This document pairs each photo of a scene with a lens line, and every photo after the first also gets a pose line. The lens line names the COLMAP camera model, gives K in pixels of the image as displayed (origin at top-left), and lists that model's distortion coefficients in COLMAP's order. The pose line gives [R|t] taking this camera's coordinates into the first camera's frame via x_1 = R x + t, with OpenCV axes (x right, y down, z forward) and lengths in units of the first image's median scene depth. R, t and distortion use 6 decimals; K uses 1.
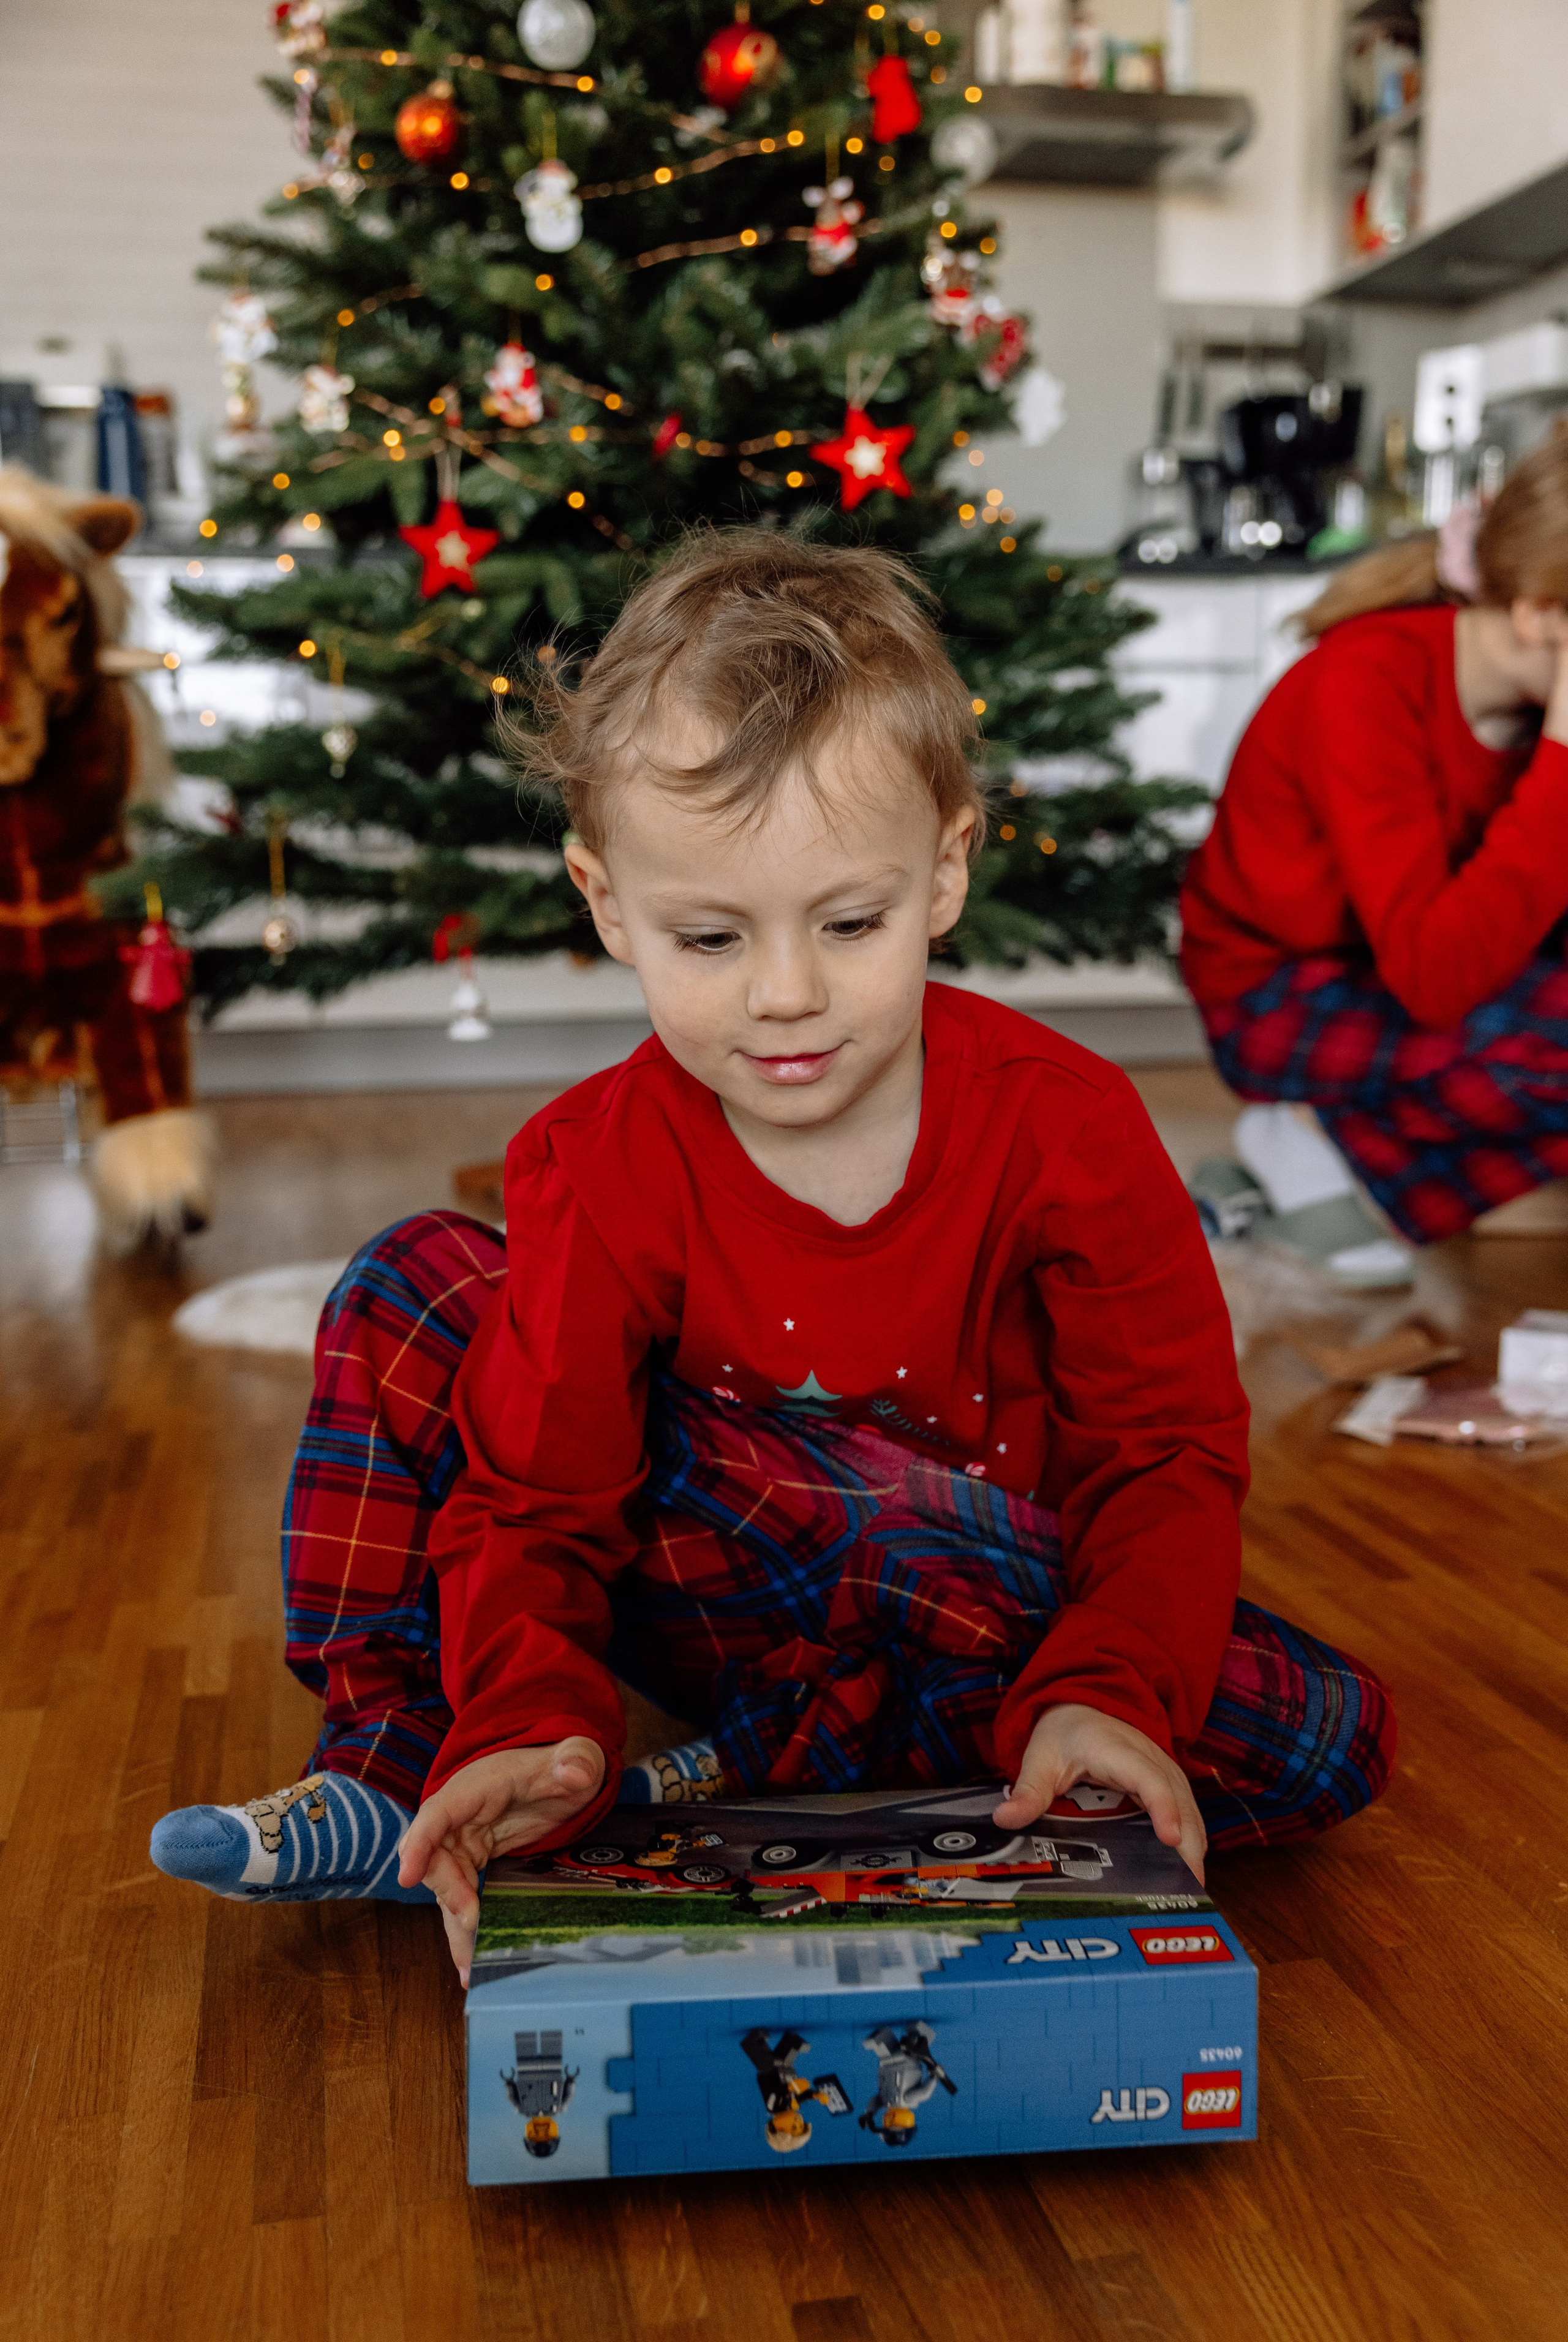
lens RADIAL K [[2289.1, 0, 830.6], [0, 2289.1, 1230.9], [0, 0, 1]] dist [0.032766, 0.000000]
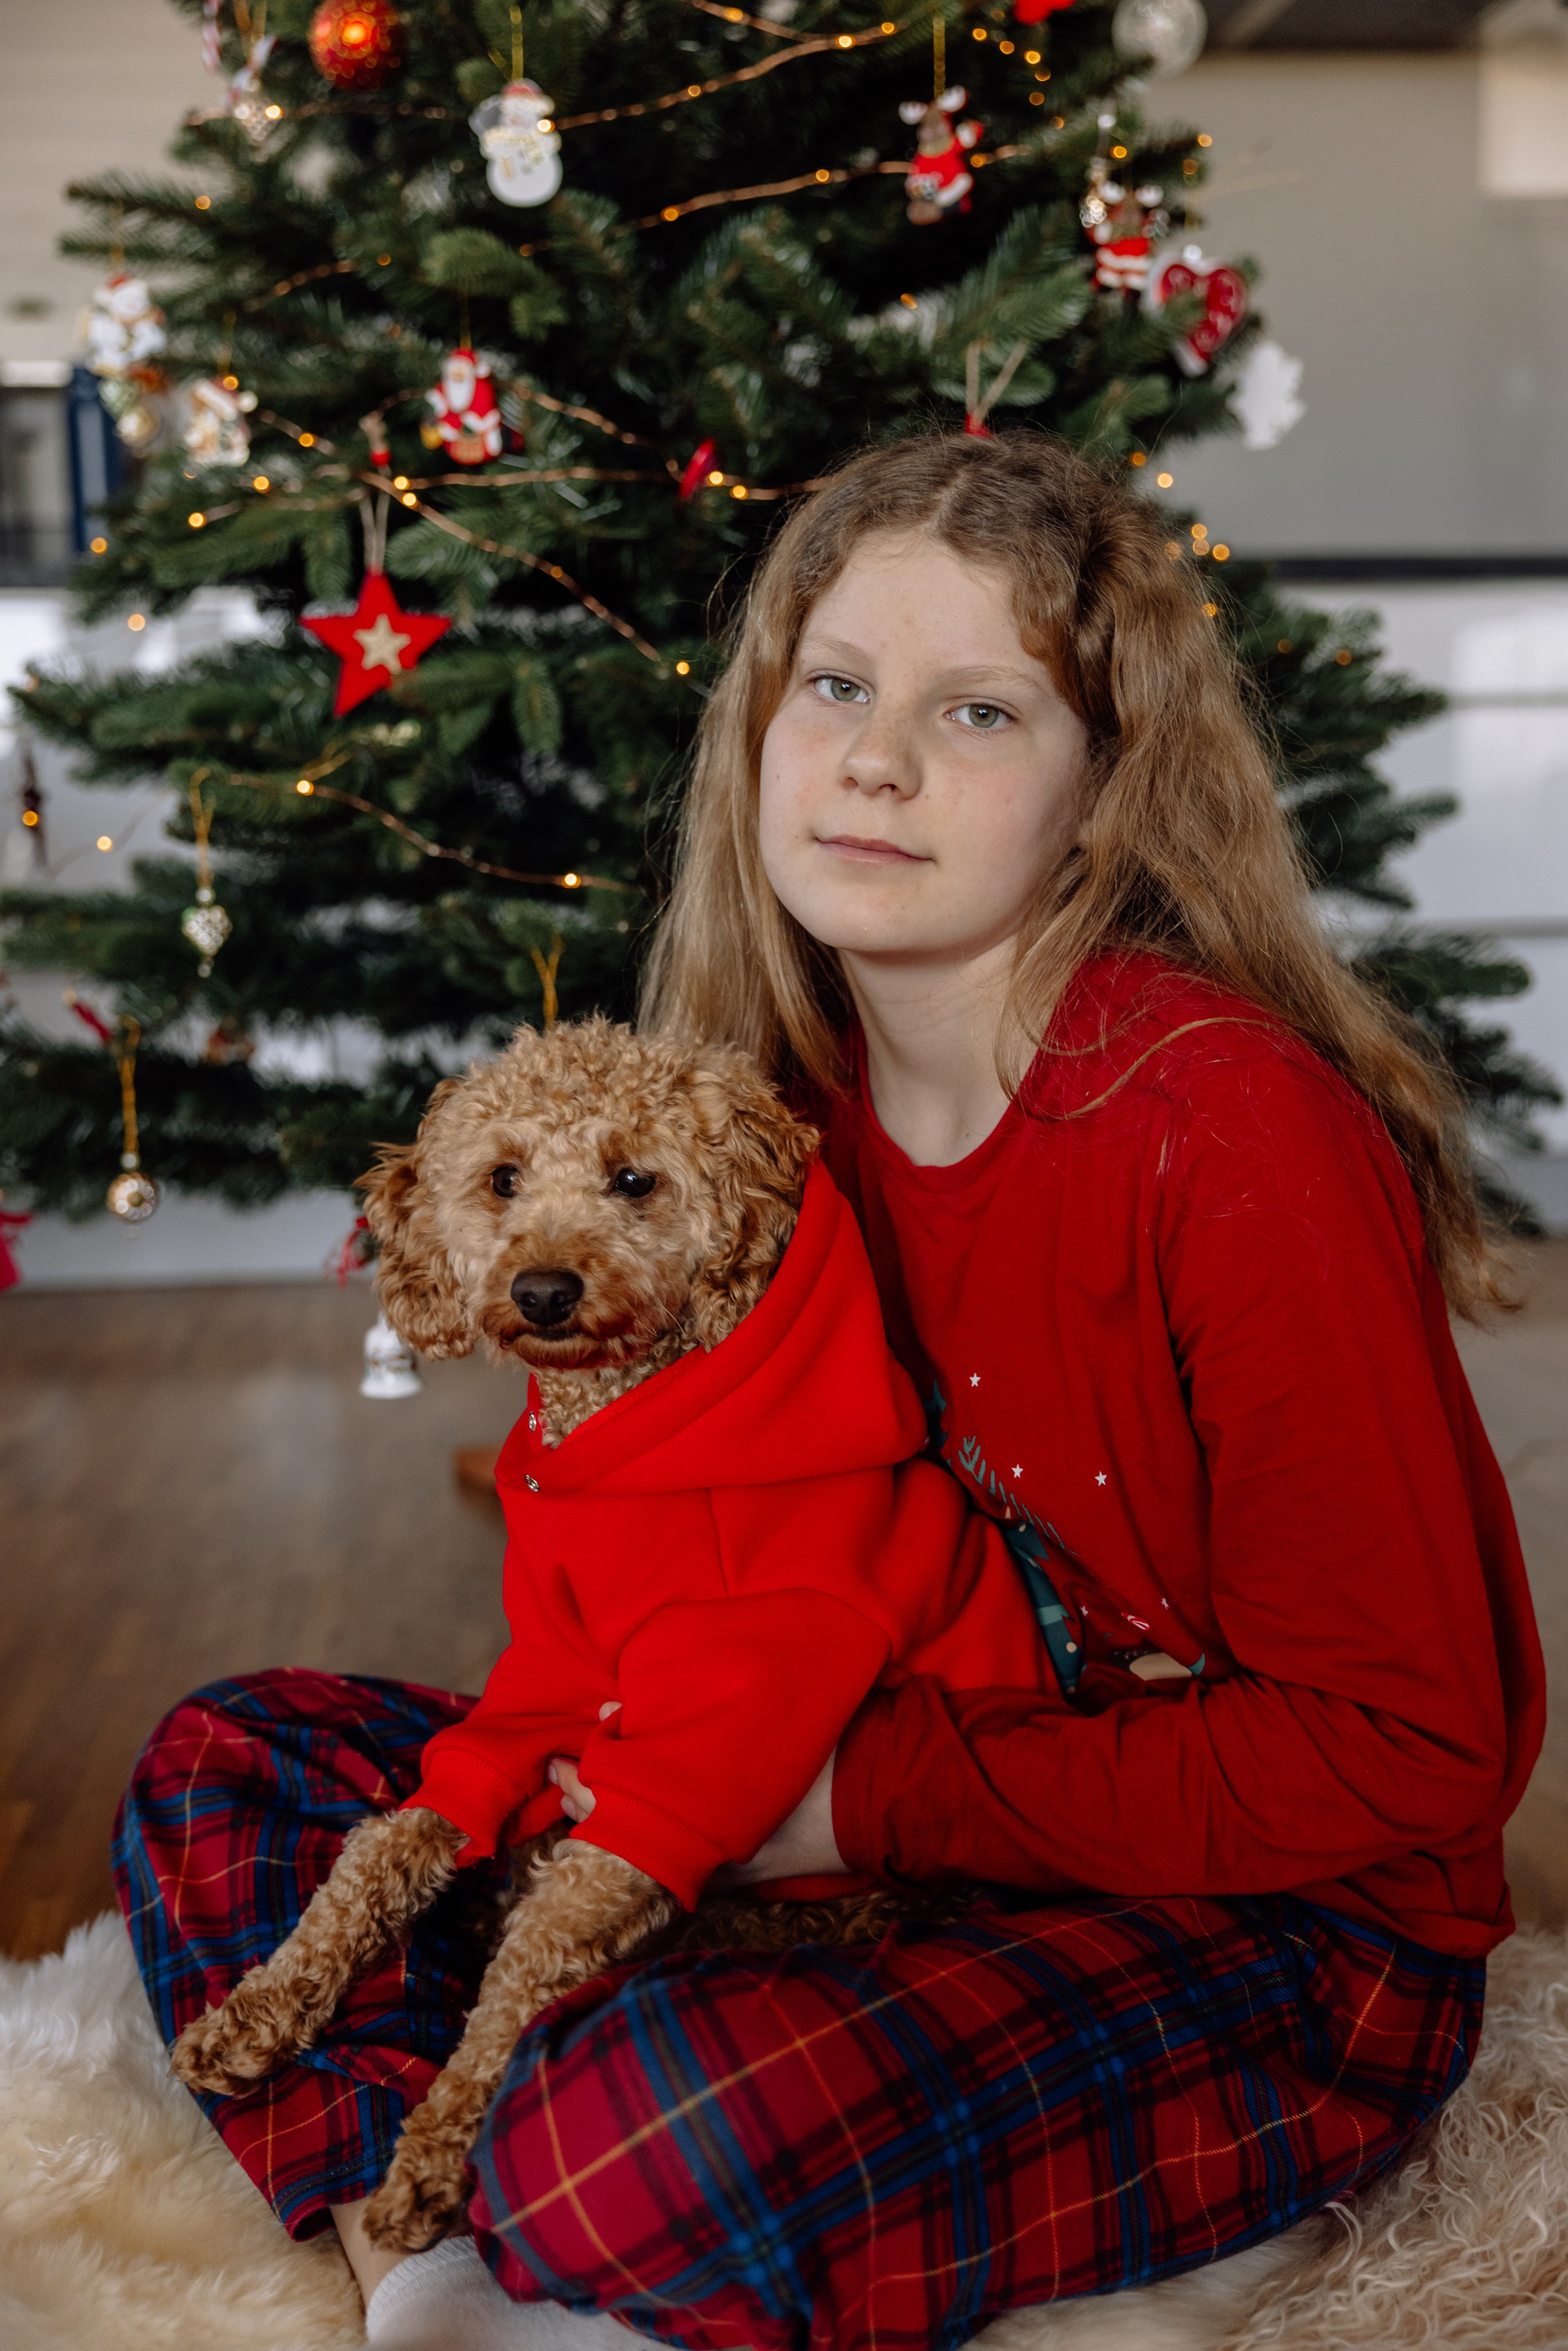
lens RADIAL K [[2792.8, 0, 791.6], [0, 2792.8, 1169.1], [0, 0, 1]] dist [0.092745, 0.000000]
pose [[0.994115, 0.003151, -0.108282, 0.046491], [-0.008625, 0.998706, -0.050124, -0.095851], [0.107984, 0.050763, 0.992856, 0.184976]]
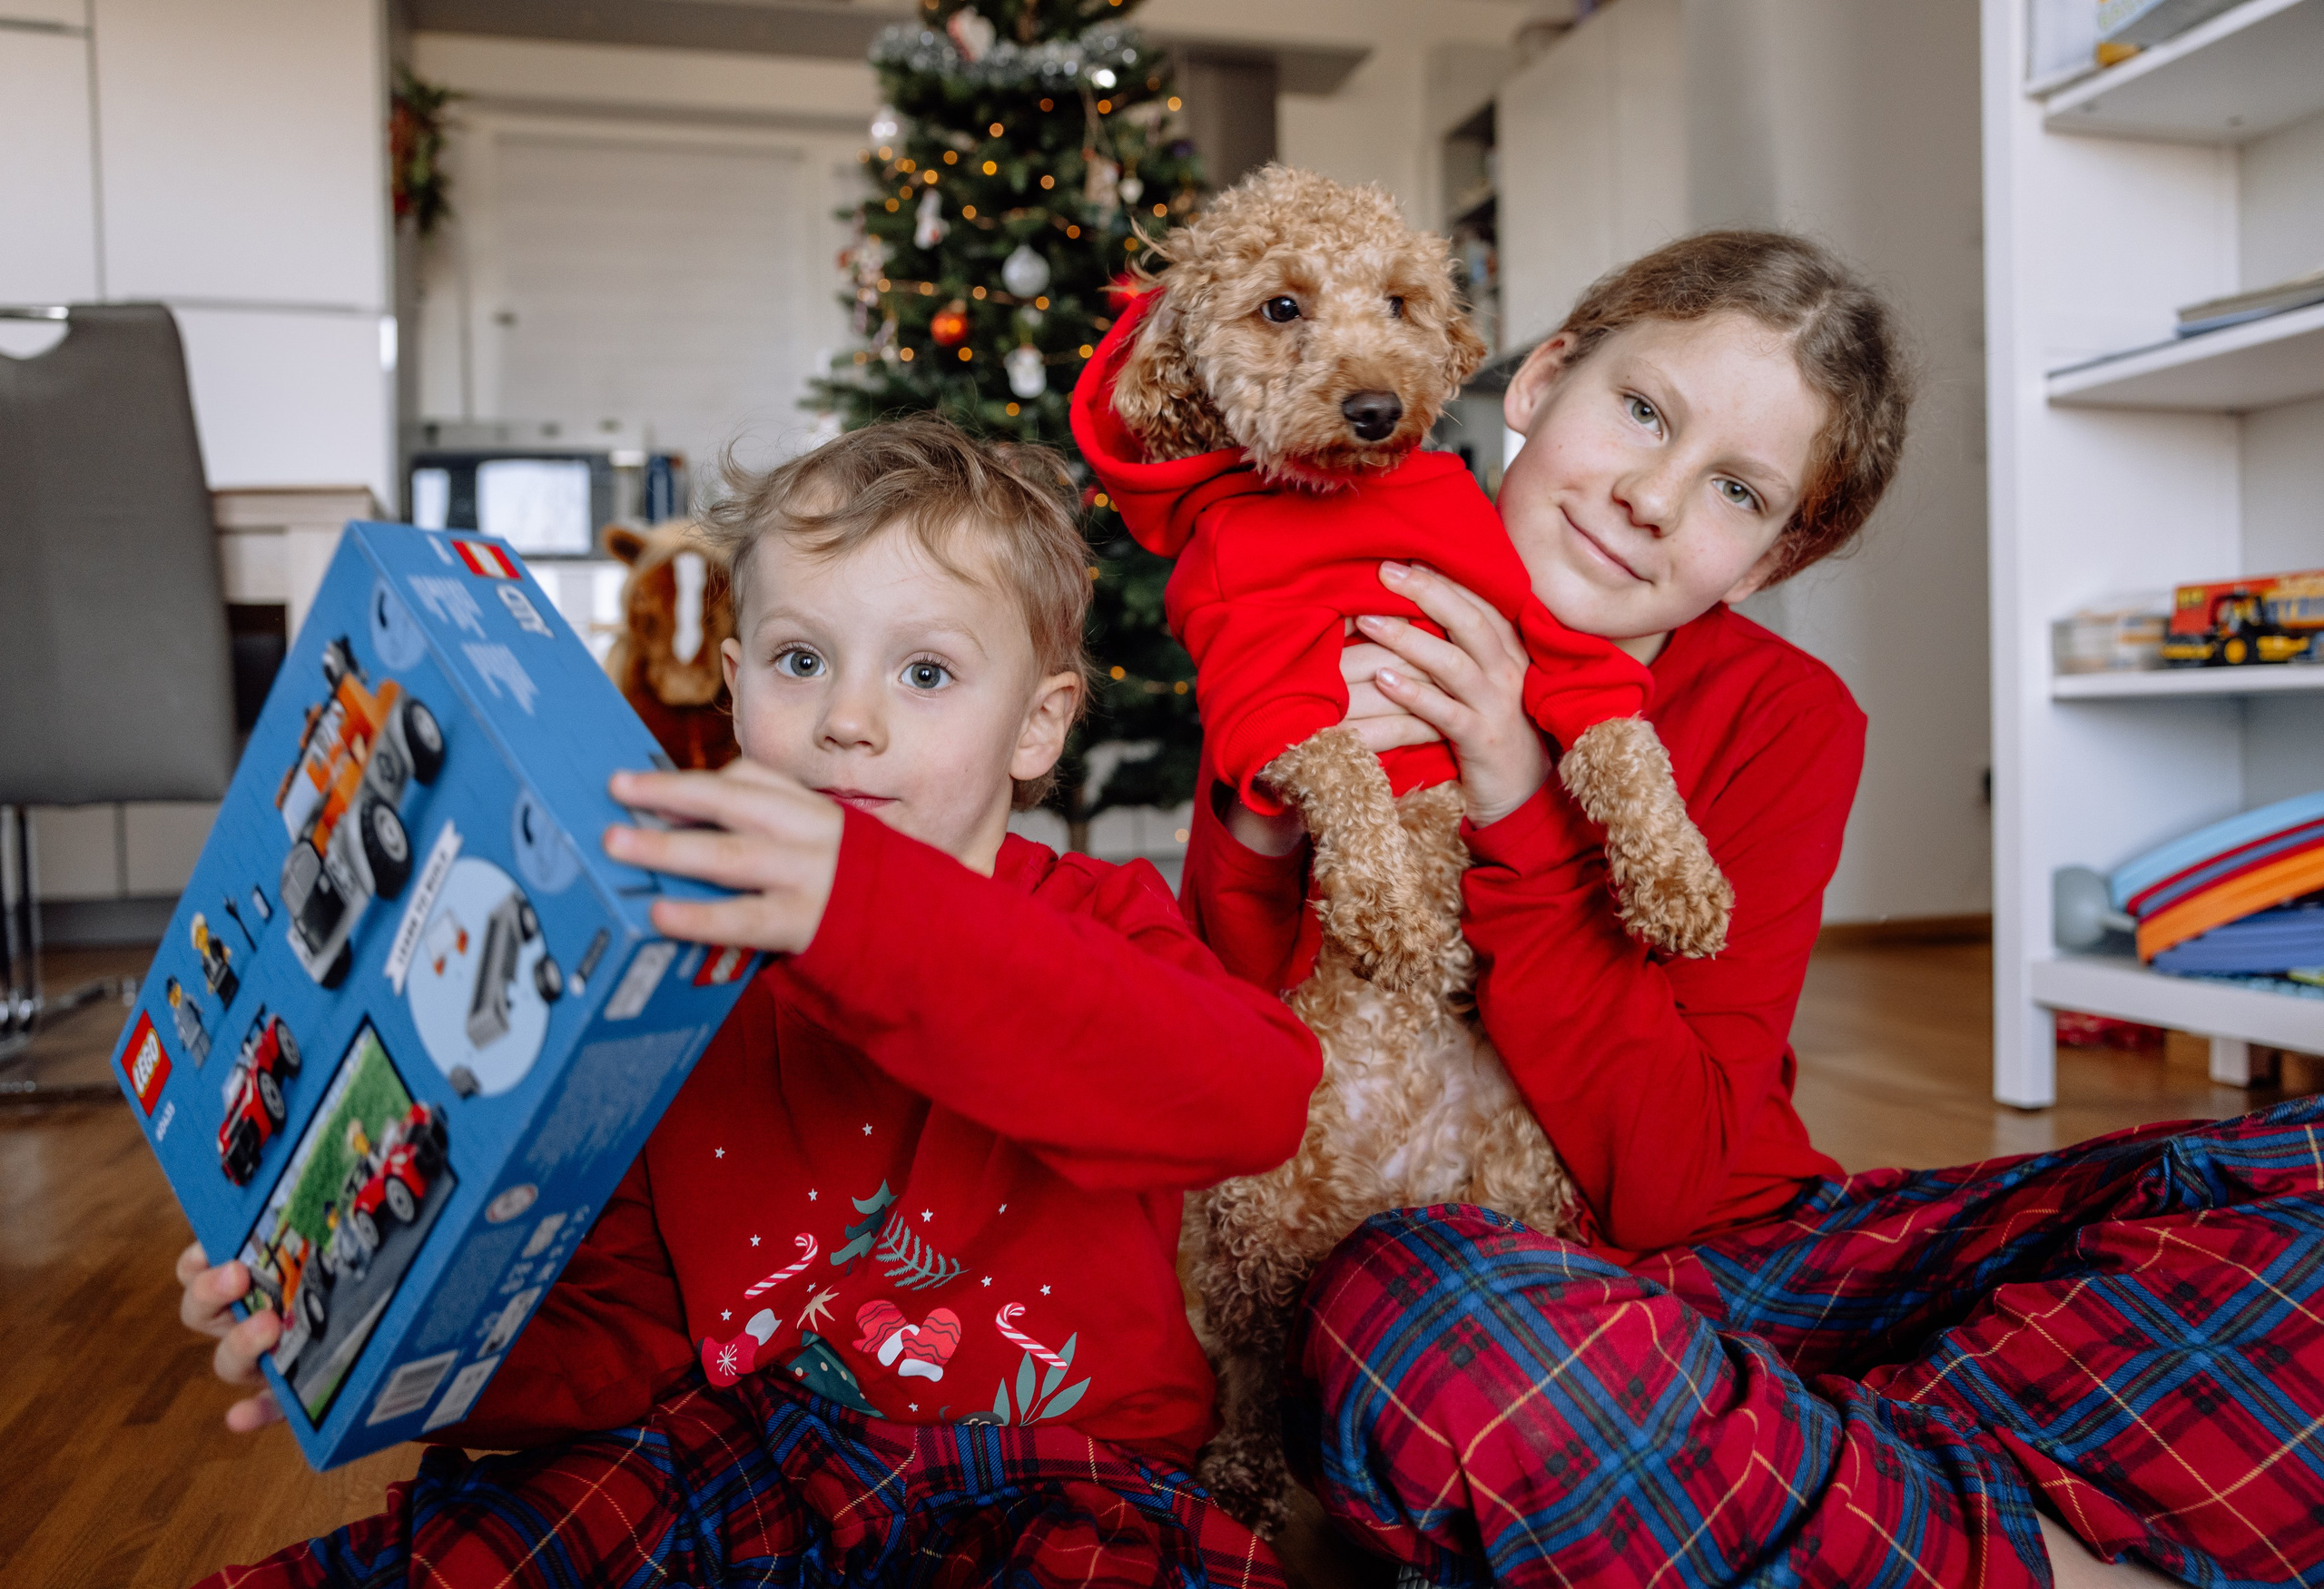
lens RADIAL K [[1815.2, 0, 1148.5], [0, 1815.2, 808.9], [0, 0, 1]] dist [-0.046093, 0.006902]
pose [[0.998461, -0.015407, 0.053277, -0.100924], [0.022635, 0.990194, -0.137850, 0.066304], [-0.050630, 0.138843, 0.989019, -0.285269]]
